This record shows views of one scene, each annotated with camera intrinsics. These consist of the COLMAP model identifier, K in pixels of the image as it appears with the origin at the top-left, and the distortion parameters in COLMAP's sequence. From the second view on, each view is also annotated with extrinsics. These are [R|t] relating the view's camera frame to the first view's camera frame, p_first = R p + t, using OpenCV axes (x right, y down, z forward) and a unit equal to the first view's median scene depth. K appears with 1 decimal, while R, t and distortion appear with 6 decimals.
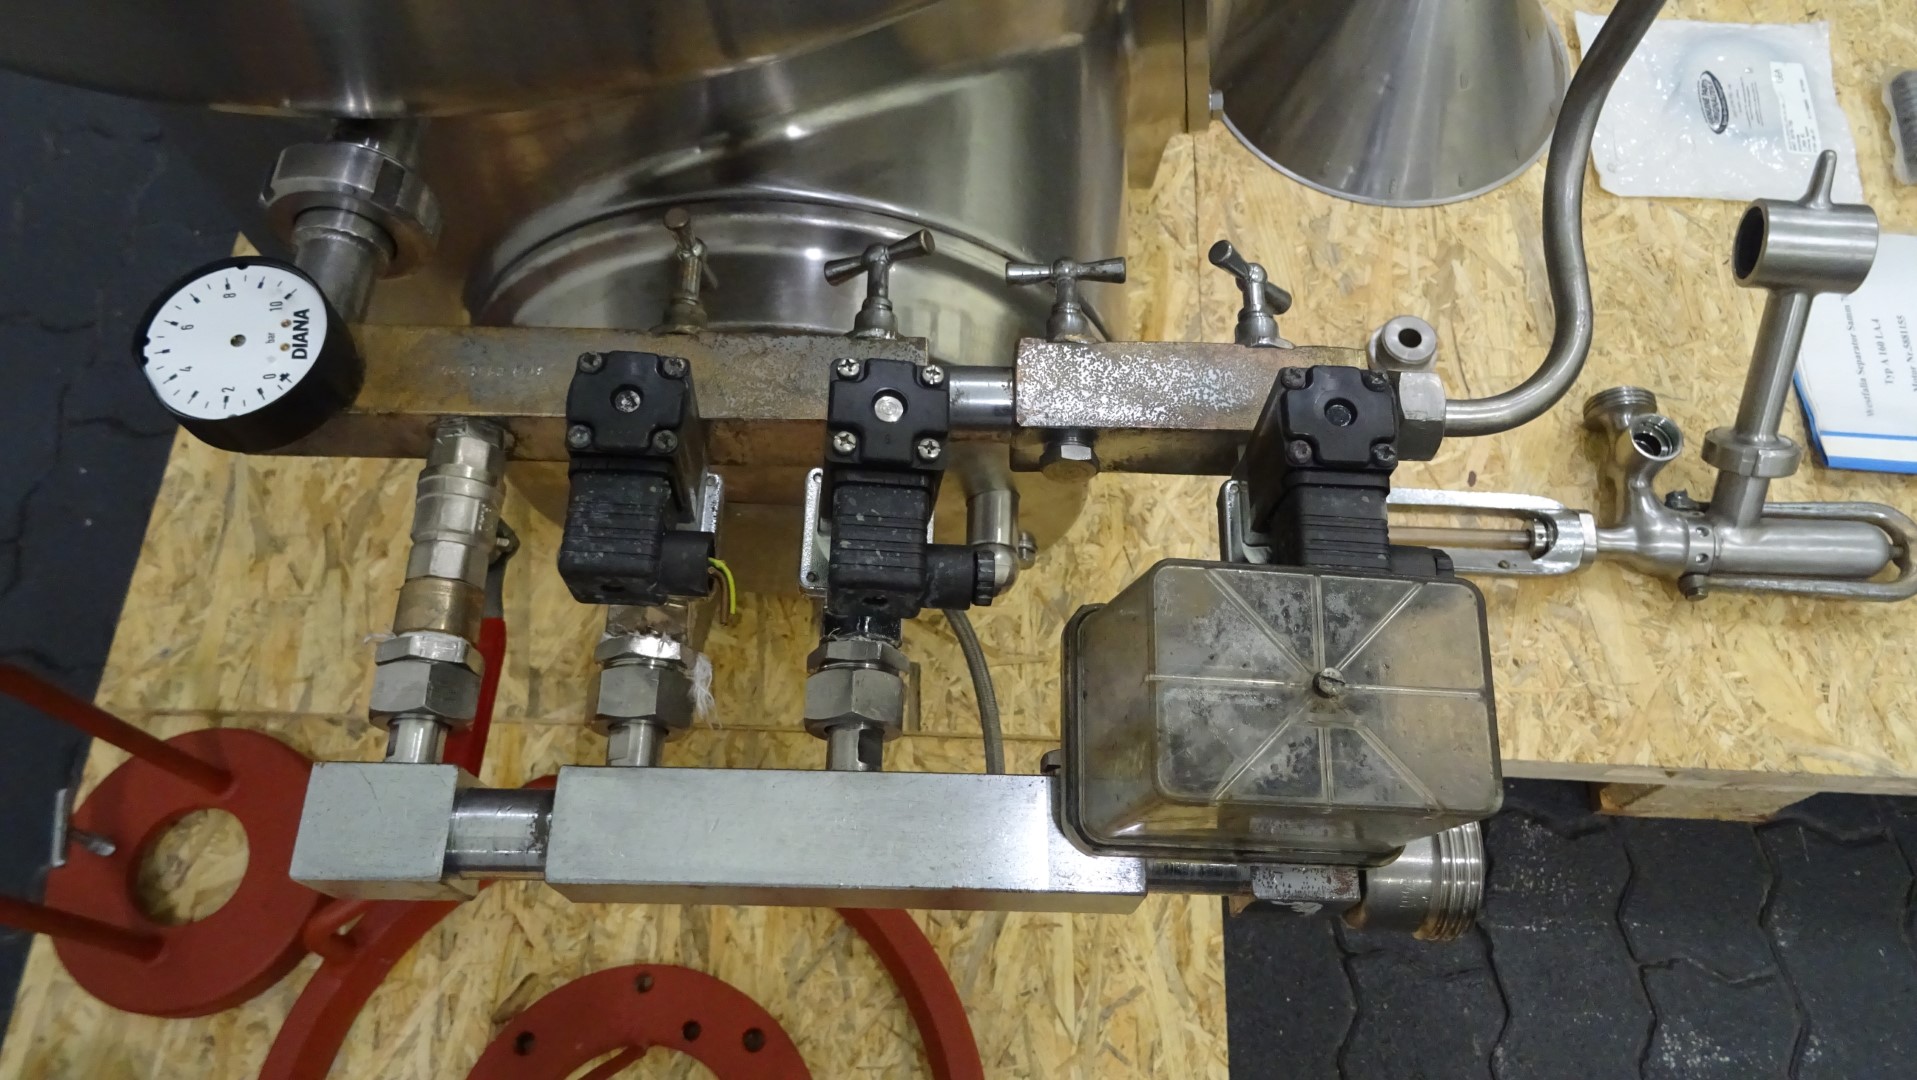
lens RADIAL K [[1362.0, 0, 955.9], [0, 1362.0, 545.4], [0, 0, 1]] dist [0.004851, -0.025307]
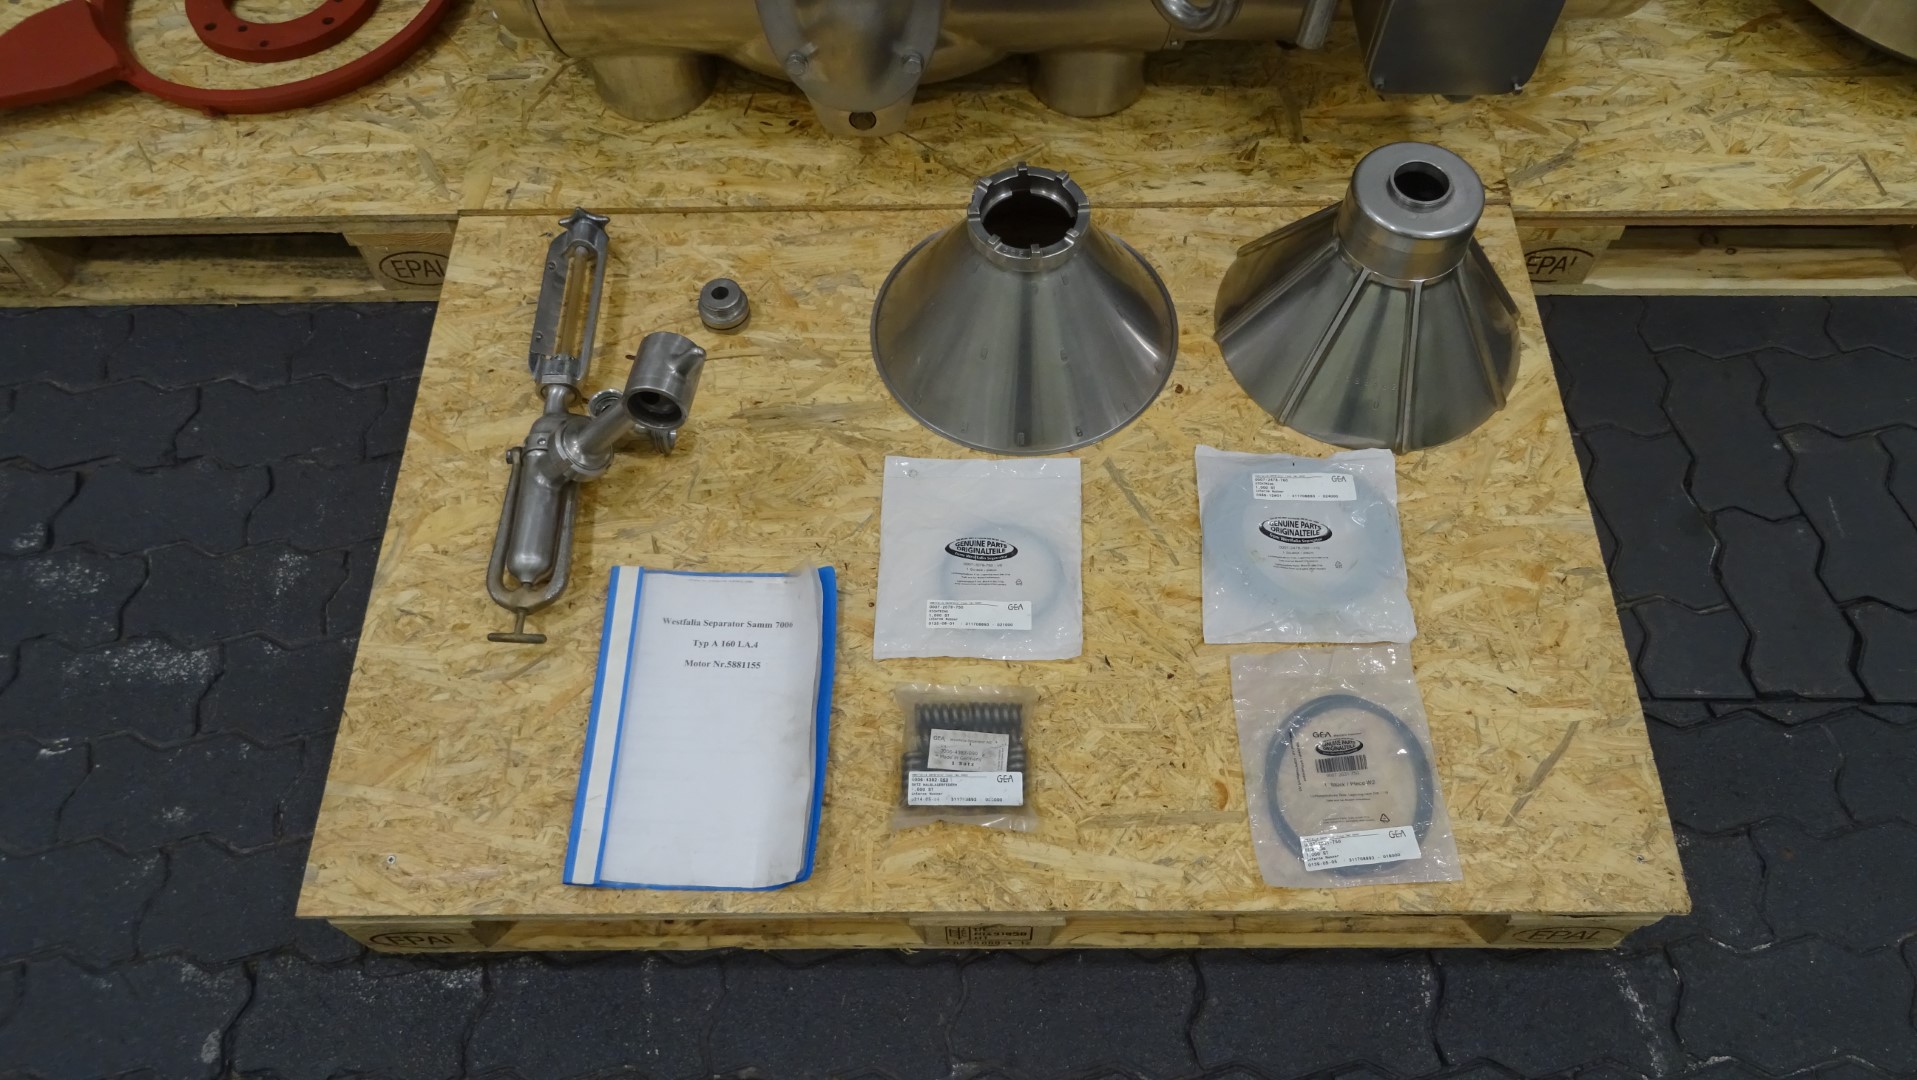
lens RADIAL K [[1362.0, 0, 976.7], [0, 1362.0, 550.3], [0, 0, 1]] dist [0.004851, -0.025307]
pose [[0.053345, 0.873131, -0.484559, 1.159227], [-0.910892, 0.241386, 0.334676, -0.734814], [0.409182, 0.423527, 0.808205, 0.093421]]
